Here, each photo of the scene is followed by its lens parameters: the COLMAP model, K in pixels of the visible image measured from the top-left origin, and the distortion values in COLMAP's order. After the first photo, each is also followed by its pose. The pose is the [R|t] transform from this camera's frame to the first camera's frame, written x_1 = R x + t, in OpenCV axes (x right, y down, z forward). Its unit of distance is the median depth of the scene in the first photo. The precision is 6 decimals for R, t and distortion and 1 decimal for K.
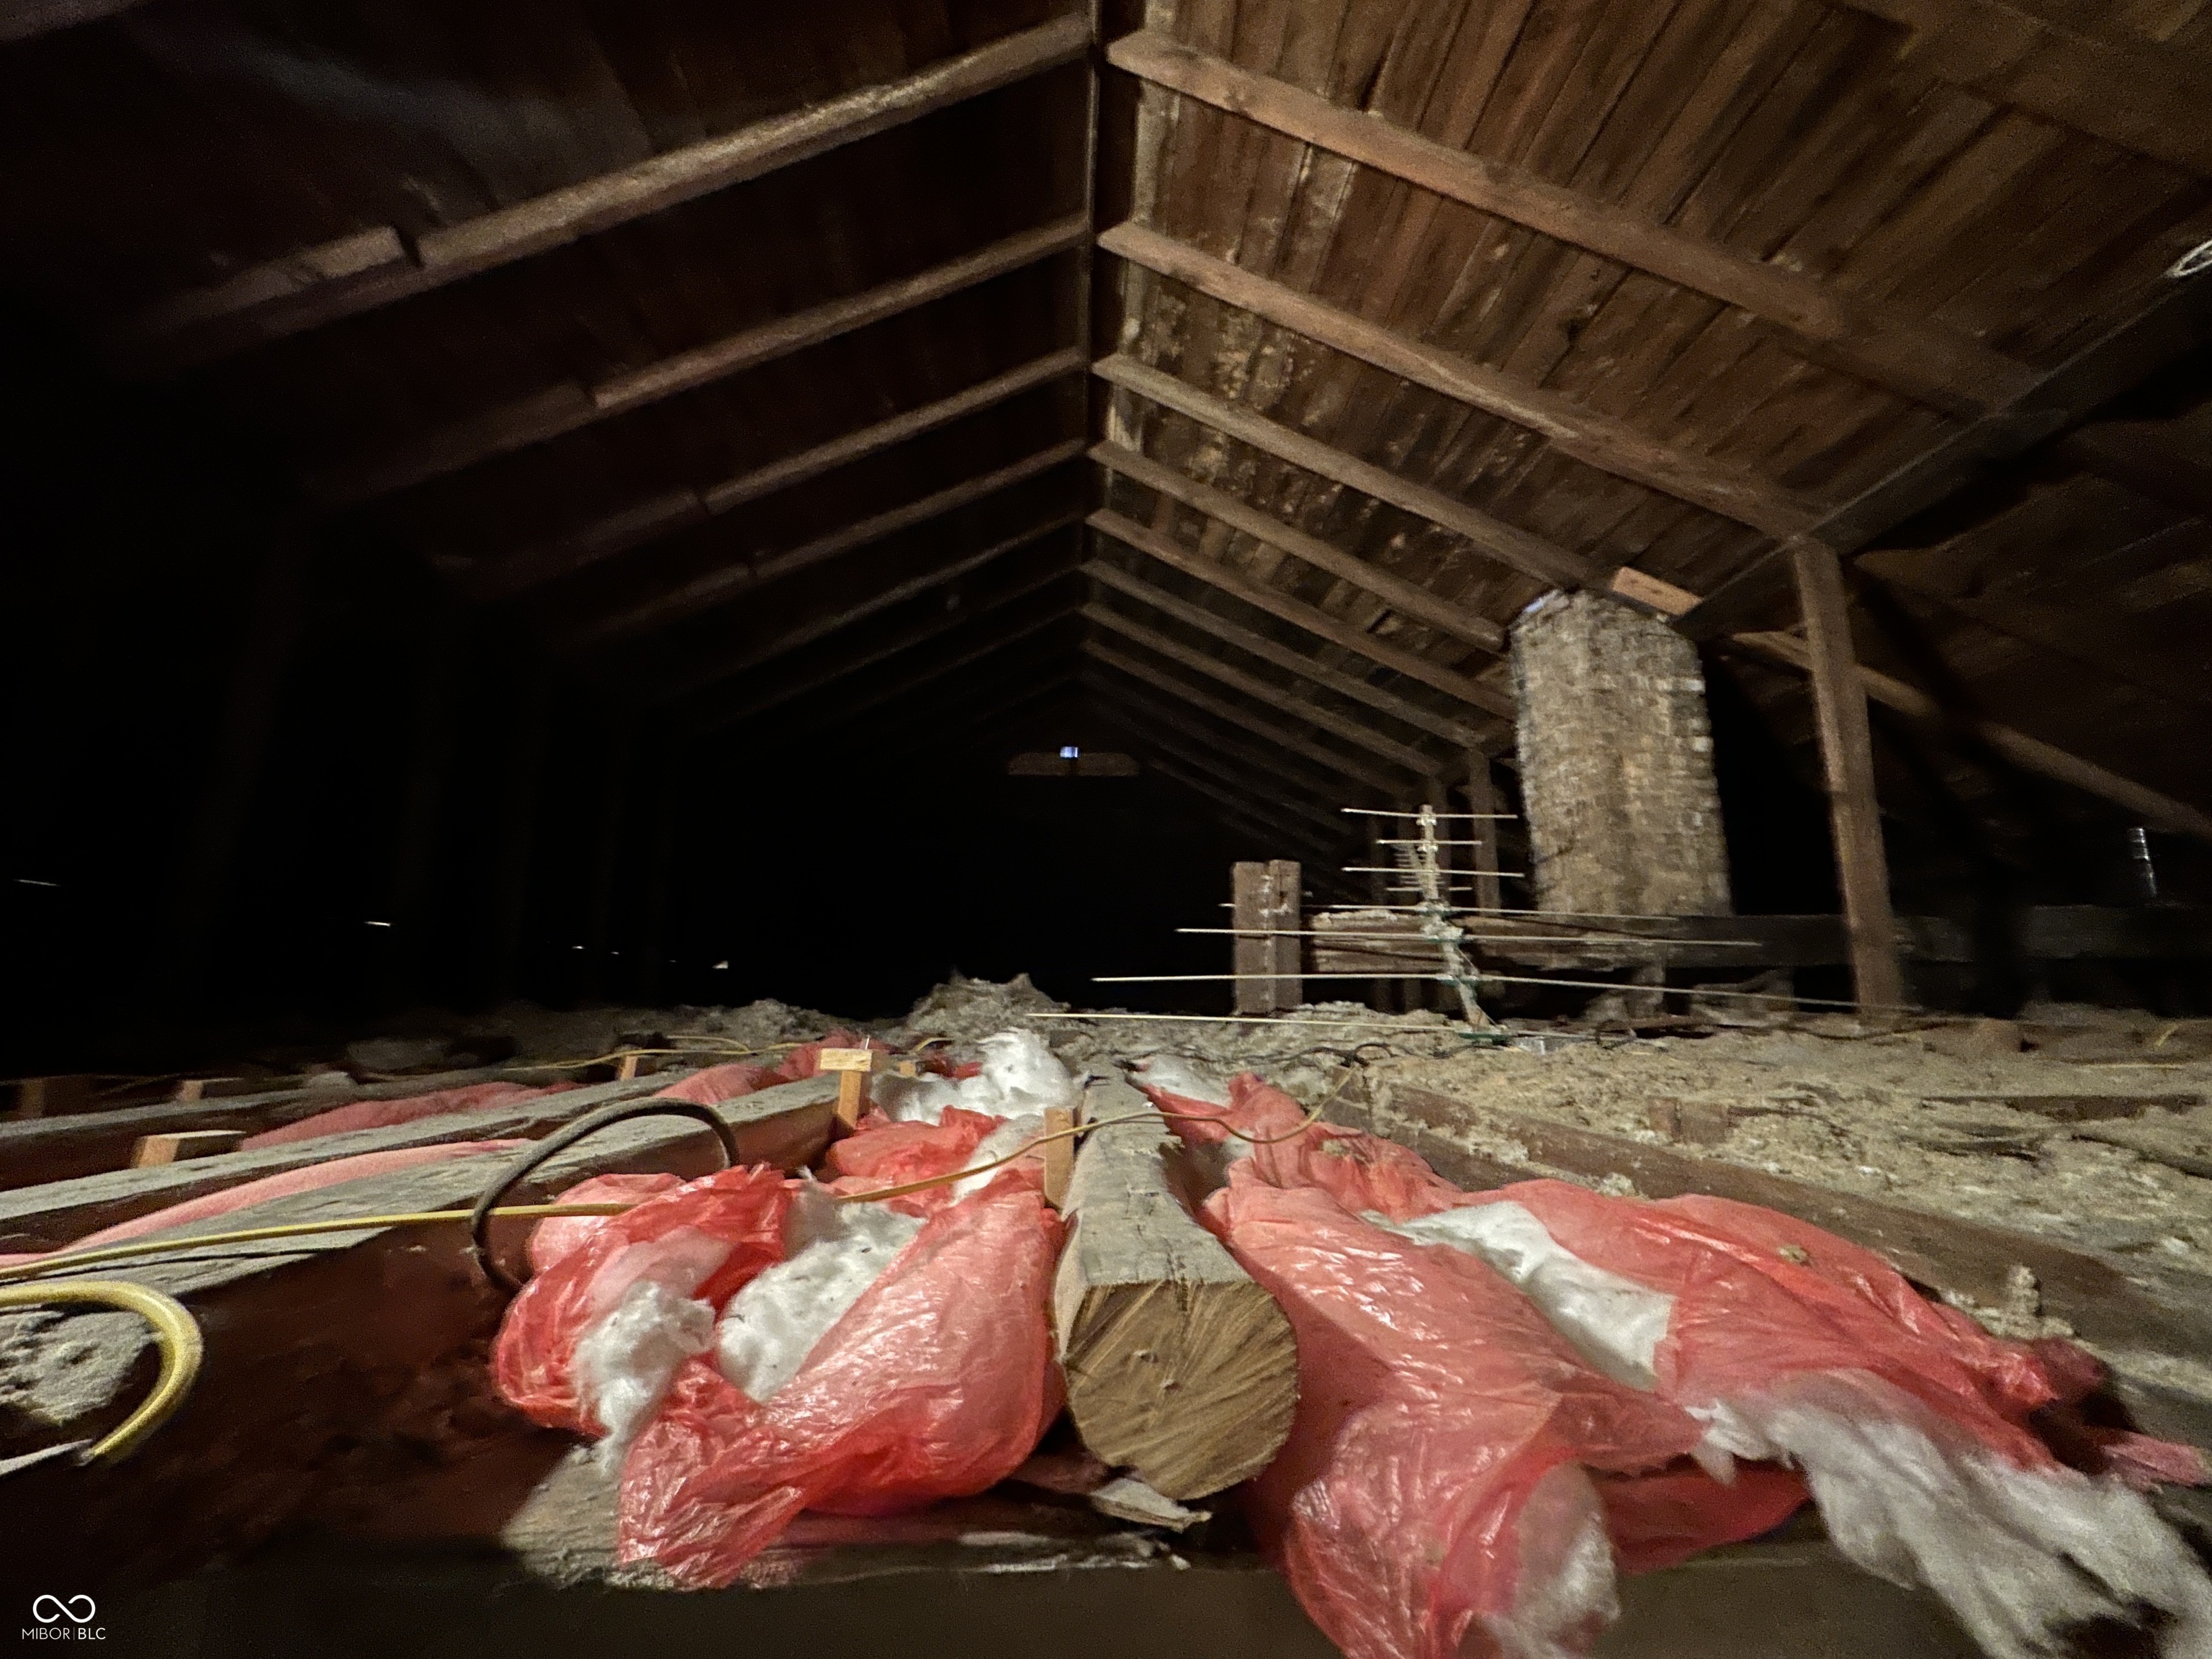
lens RADIAL K [[869.1, 0, 1103.2], [0, 869.1, 842.8], [0, 0, 1]] dist [-0.000777, -0.000075]
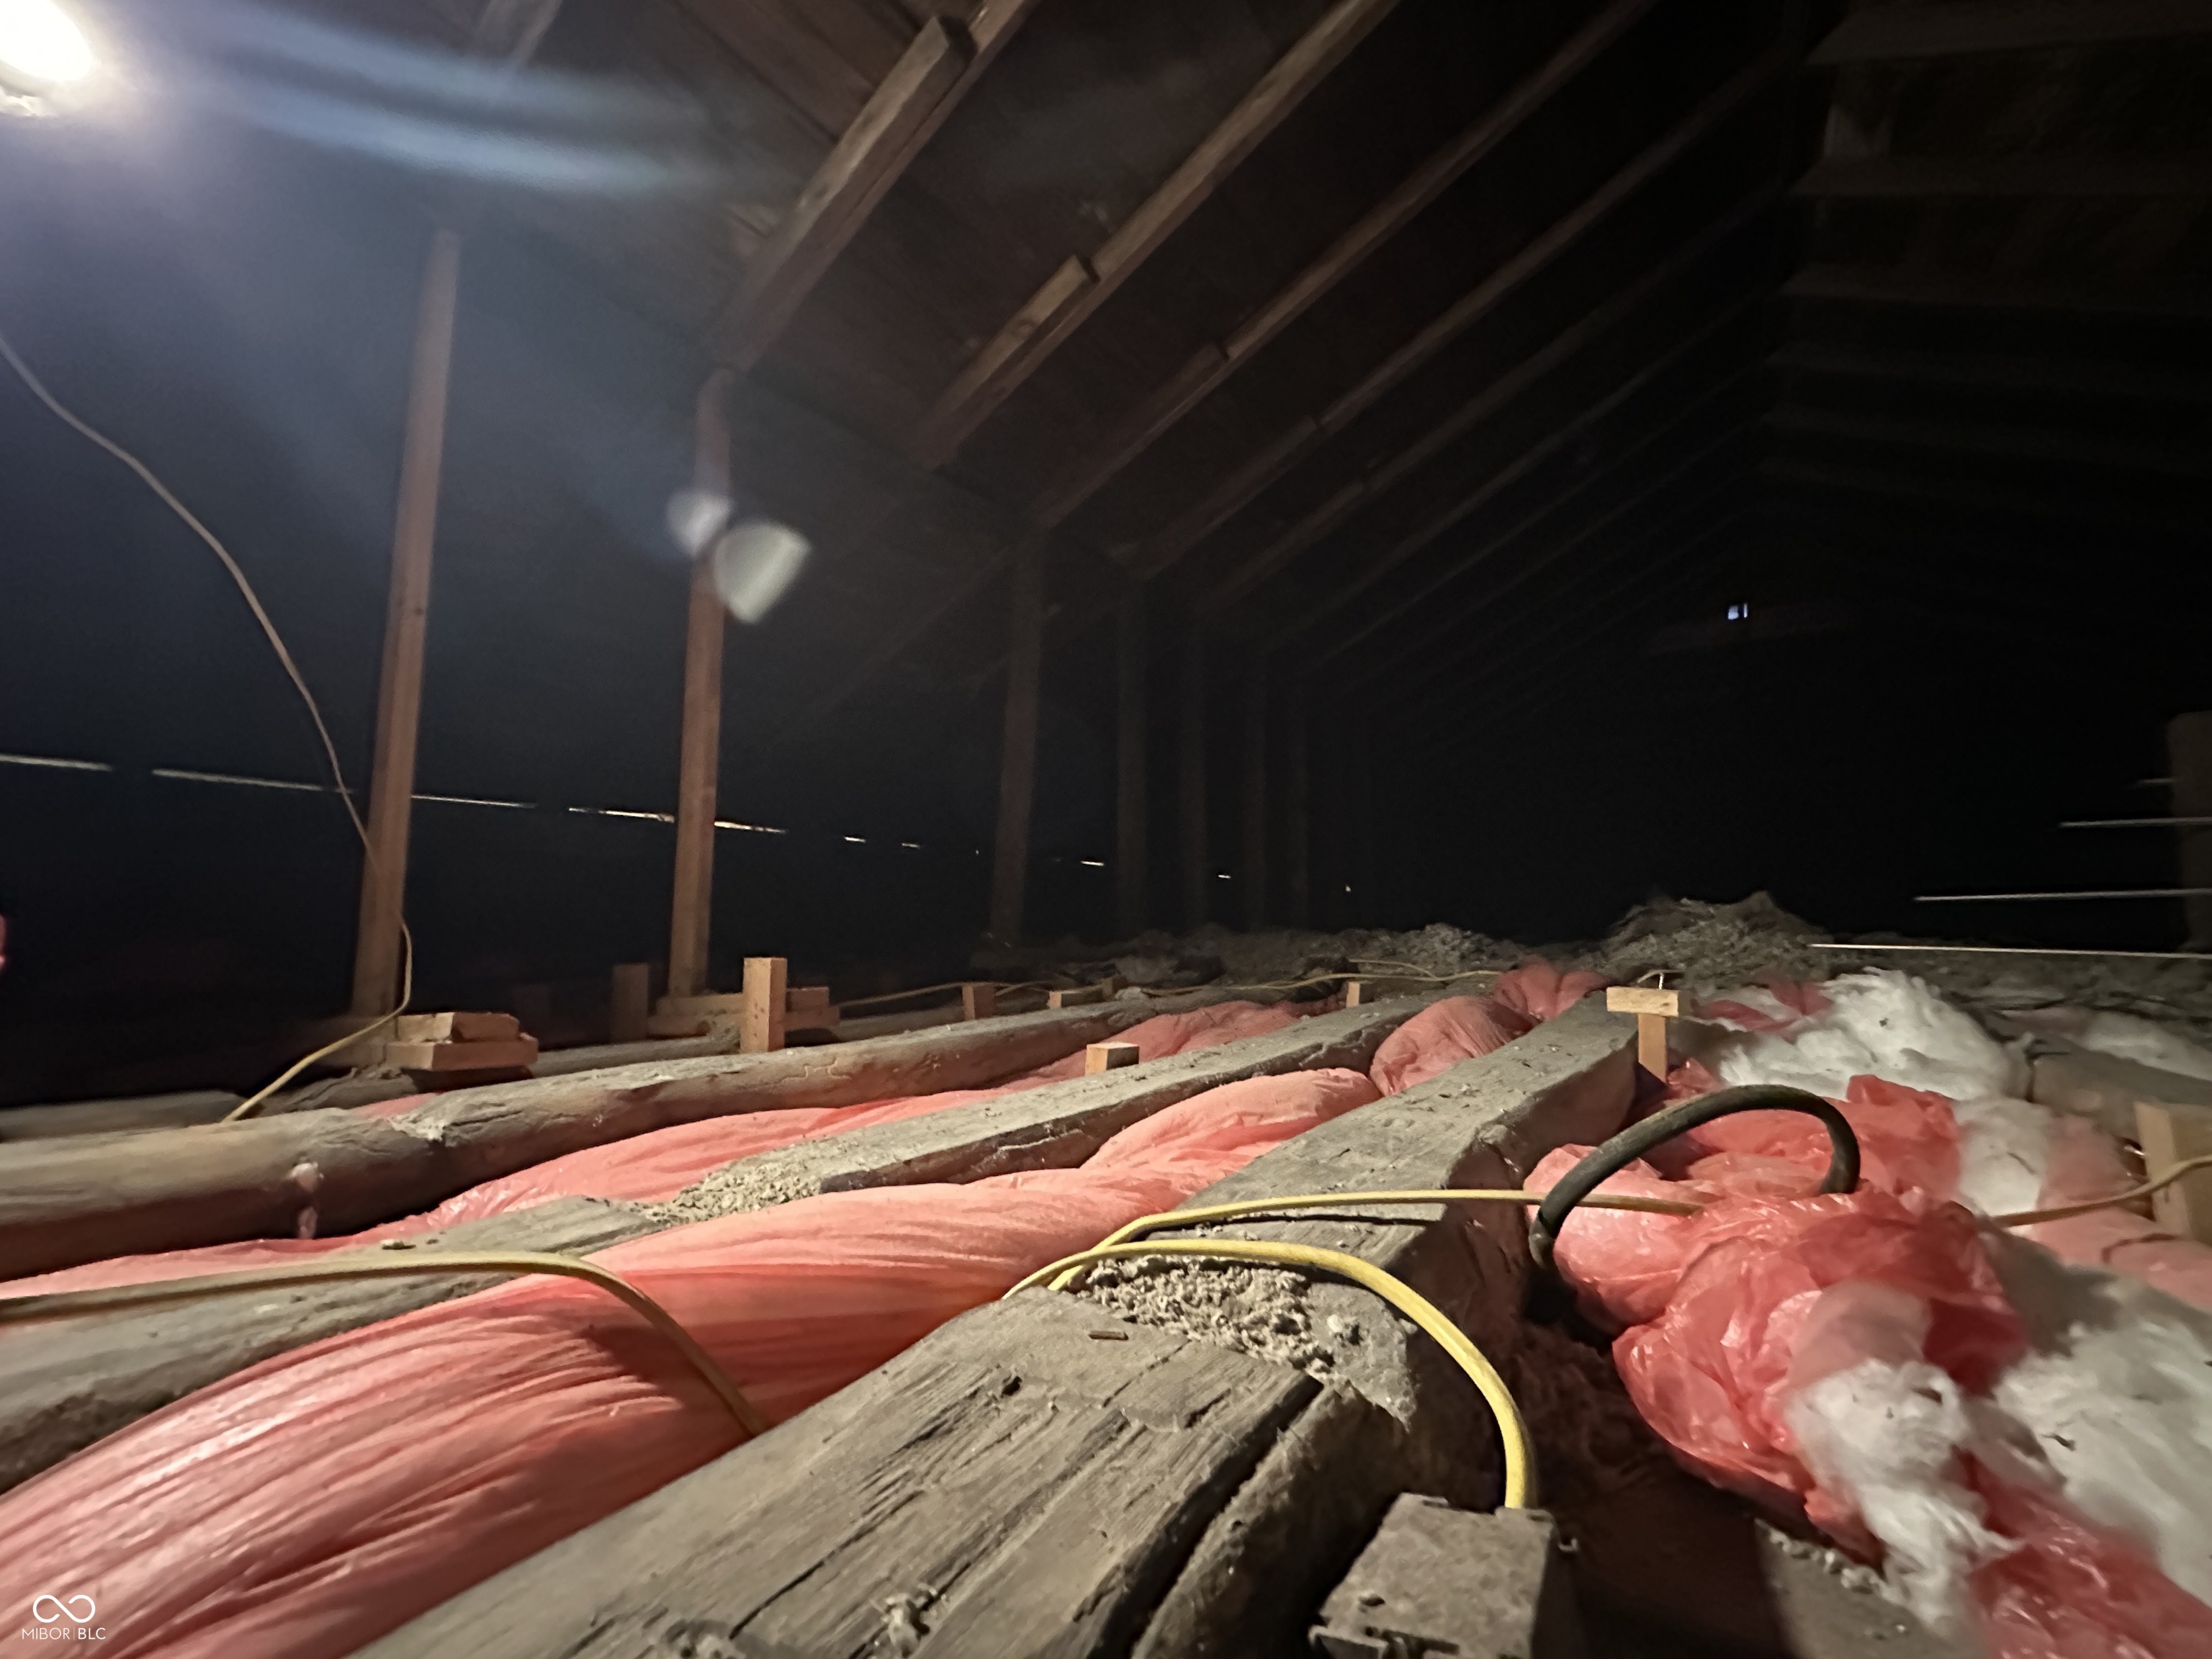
lens RADIAL K [[853.2, 0, 1105.5], [0, 853.2, 839.7], [0, 0, 1]] dist [0.000900, 0.000344]
pose [[0.813421, -0.056318, -0.578943, -0.130627], [0.107419, 0.992727, 0.054355, -0.004984], [0.571671, -0.106403, 0.813555, 0.021685]]
